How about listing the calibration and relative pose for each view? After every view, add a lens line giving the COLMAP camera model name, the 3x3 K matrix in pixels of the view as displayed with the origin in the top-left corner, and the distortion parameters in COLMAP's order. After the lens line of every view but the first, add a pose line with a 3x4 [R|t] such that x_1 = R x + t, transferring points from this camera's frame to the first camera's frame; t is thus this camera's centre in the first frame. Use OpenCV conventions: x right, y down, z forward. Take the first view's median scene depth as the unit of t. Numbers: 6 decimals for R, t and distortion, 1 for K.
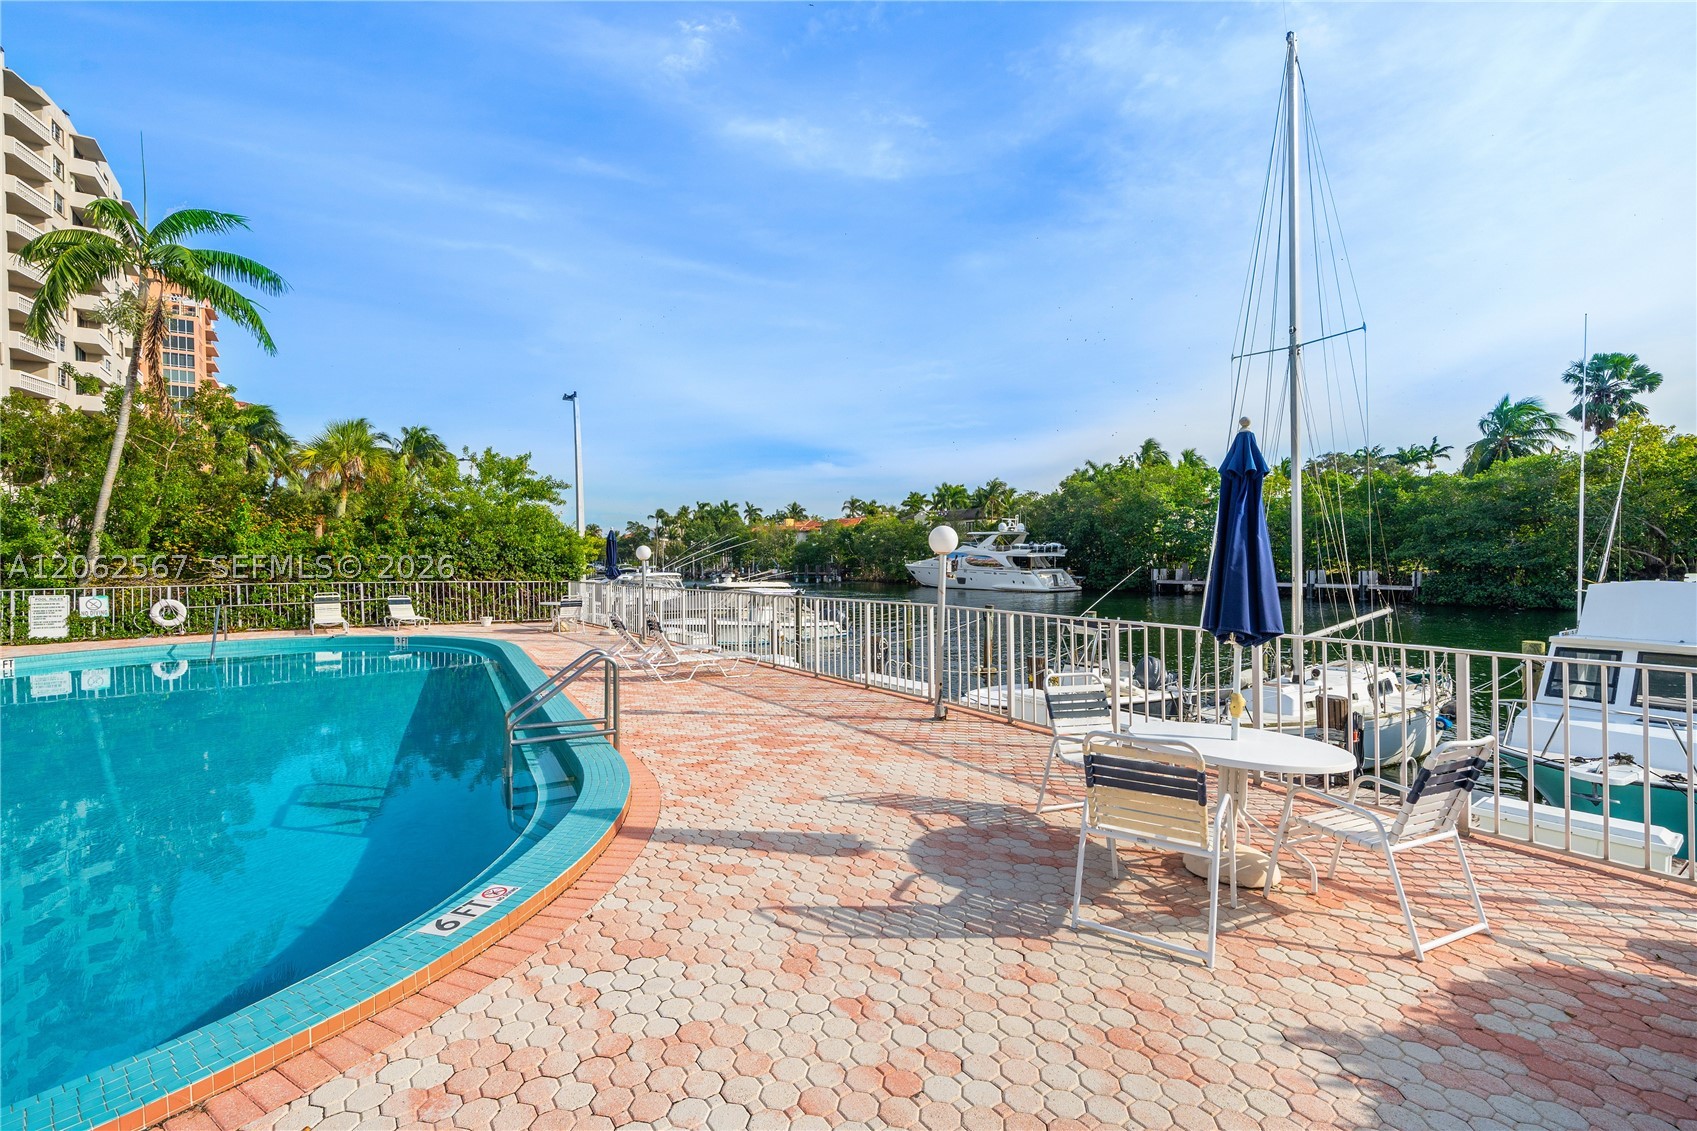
lens RADIAL K [[759.6, 0, 849.5], [0, 759.6, 579.4], [0, 0, 1]] dist [0.005763, -0.001612]
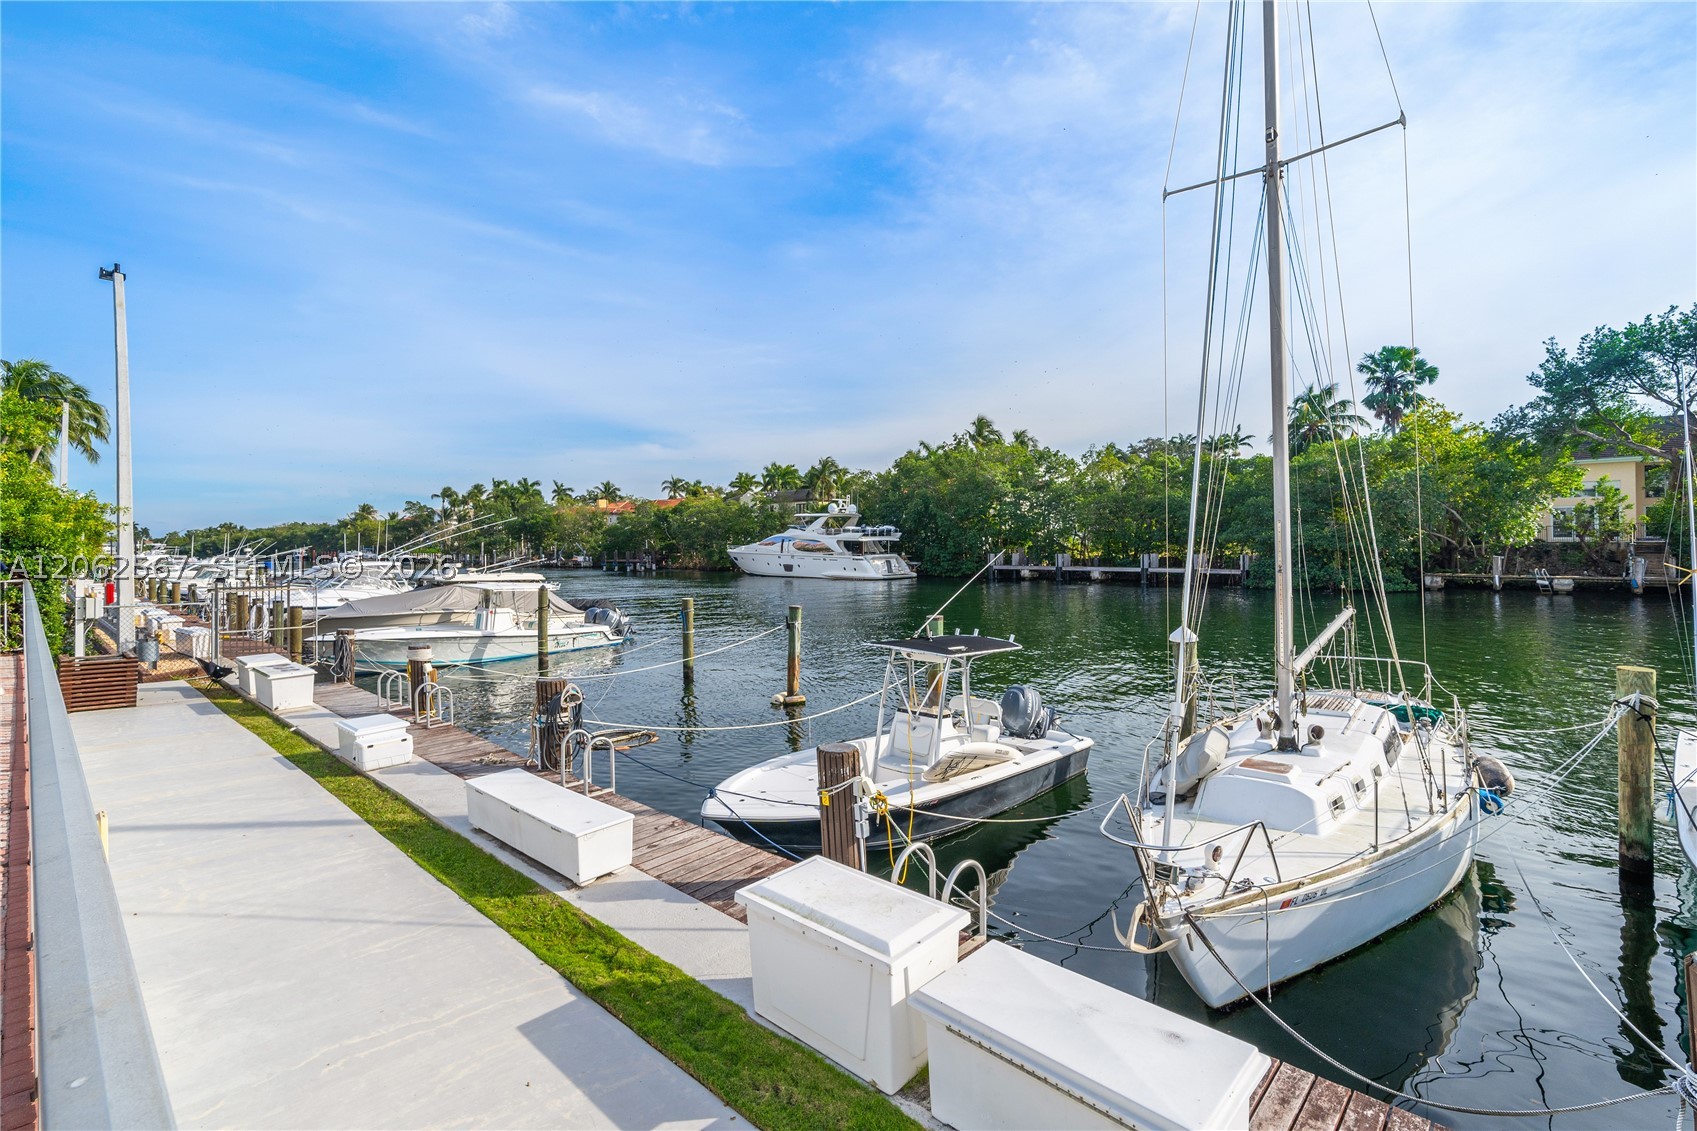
lens RADIAL K [[759.6, 0, 861.4], [0, 759.6, 560.4], [0, 0, 1]] dist [0.005763, -0.001612]
pose [[0.974630, -0.007258, 0.223705, 0.041515], [0.008705, 0.999947, -0.005483, -0.001736], [-0.223653, 0.007291, 0.974642, 0.142366]]
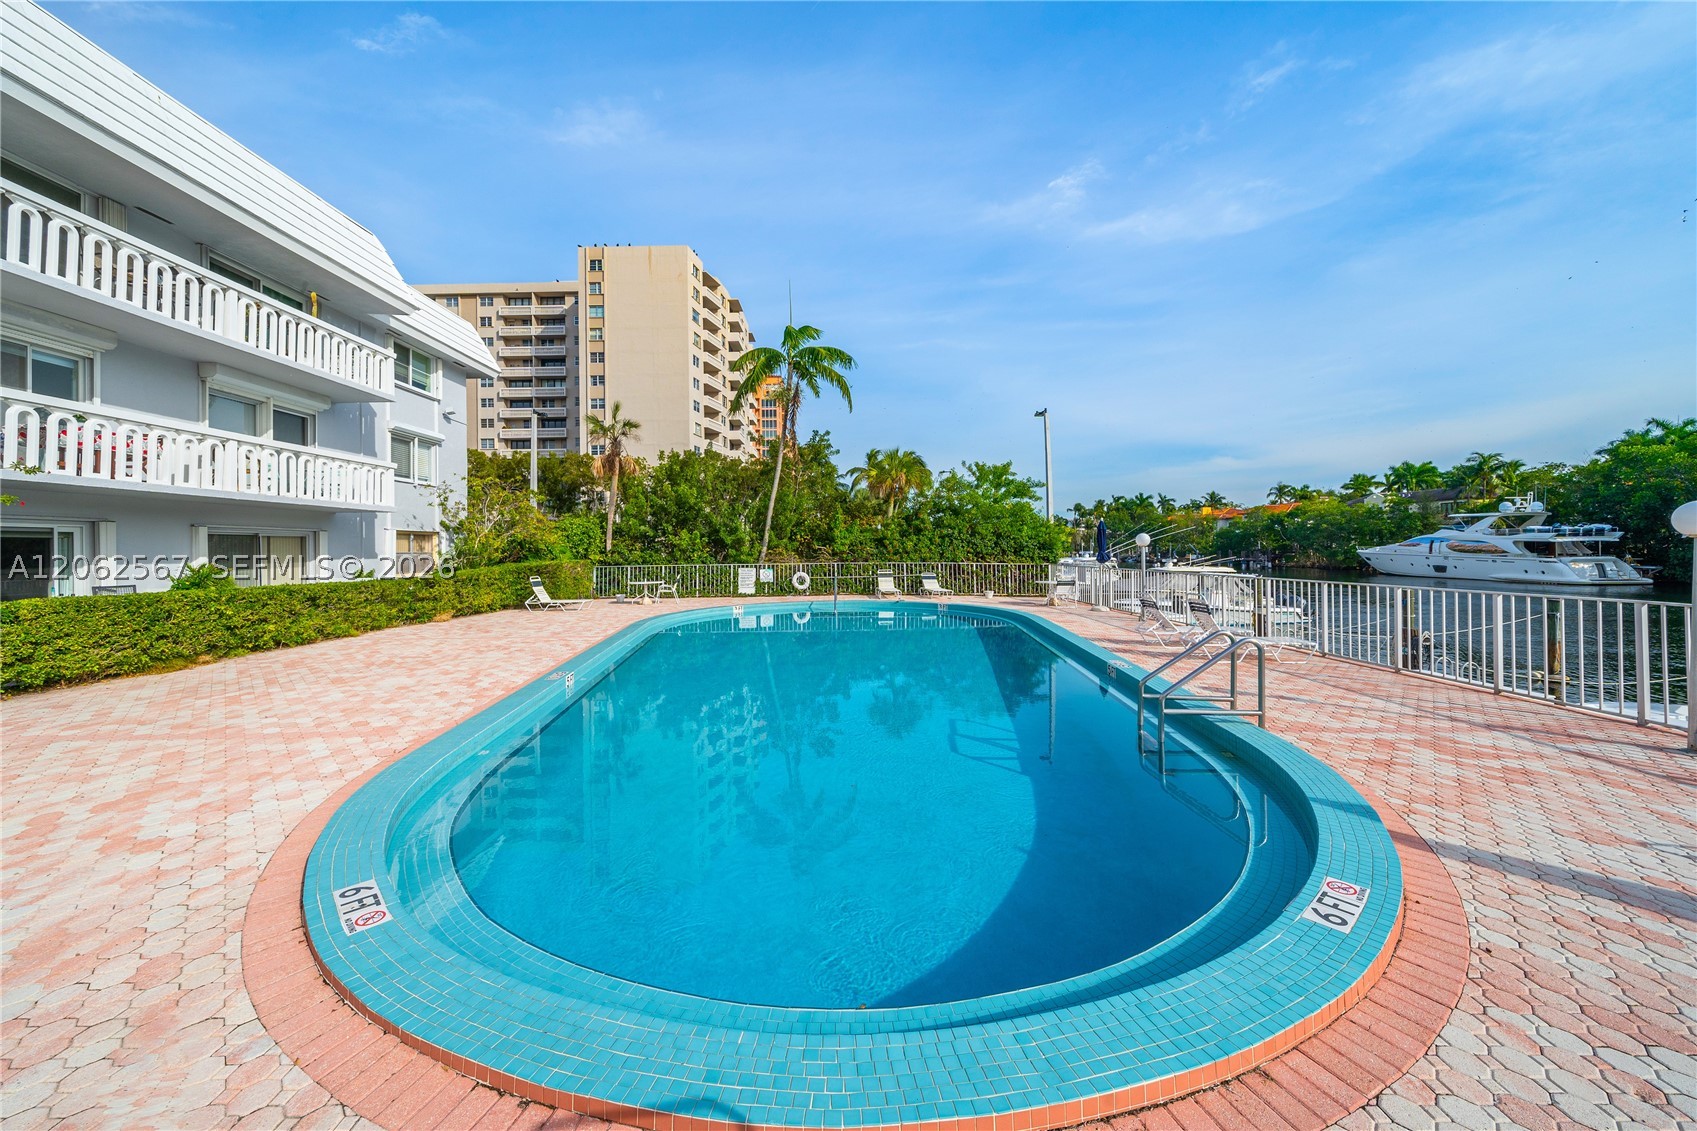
lens RADIAL K [[618.7, 0, 838.5], [0, 618.7, 551.9], [0, 0, 1]] dist [-0.001801, -0.000134]
pose [[0.825903, 0.002760, -0.563806, -0.038685], [-0.012268, 0.999839, -0.013077, 0.000158], [0.563679, 0.017717, 0.825804, -0.001209]]
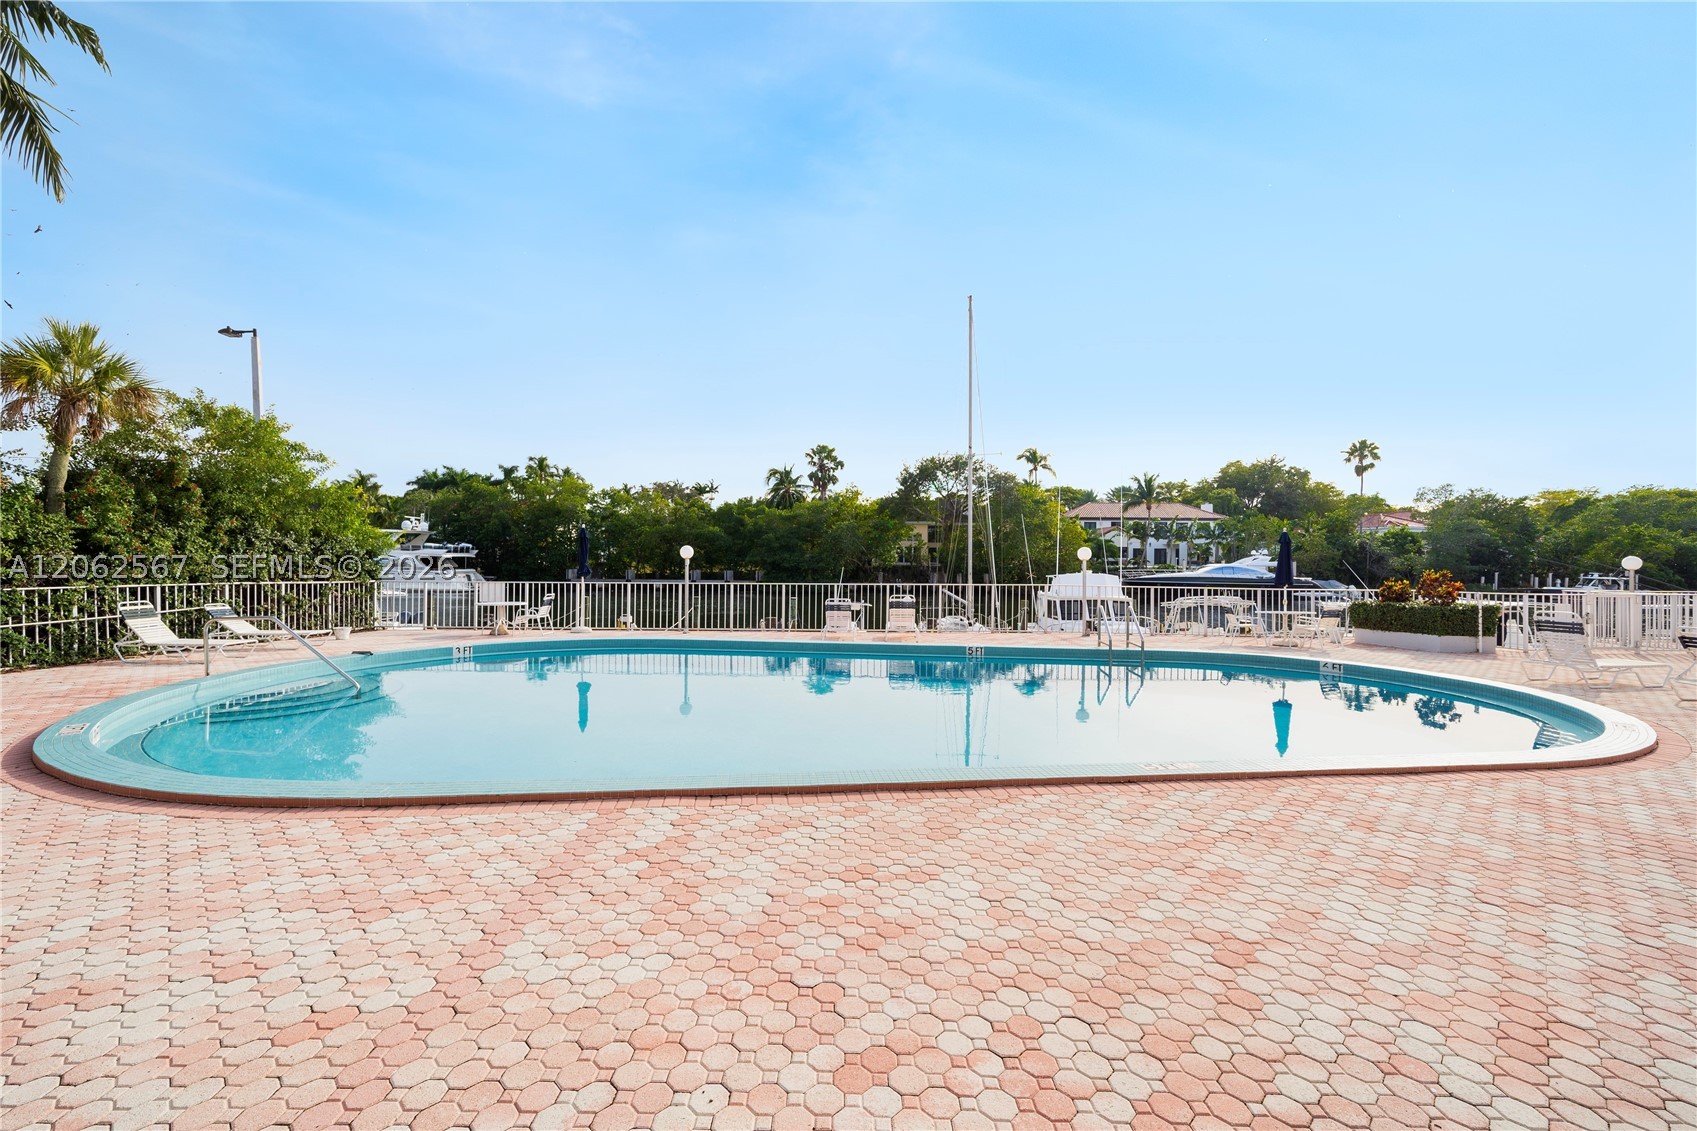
lens RADIAL K [[714.1, 0, 839.9], [0, 714.1, 562.8], [0, 0, 1]] dist [-0.000047, -0.000008]
pose [[0.560717, 0.008677, 0.827962, -0.315026], [0.011371, 0.999770, -0.018178, 0.001029], [-0.827930, 0.019607, 0.560489, 0.068826]]
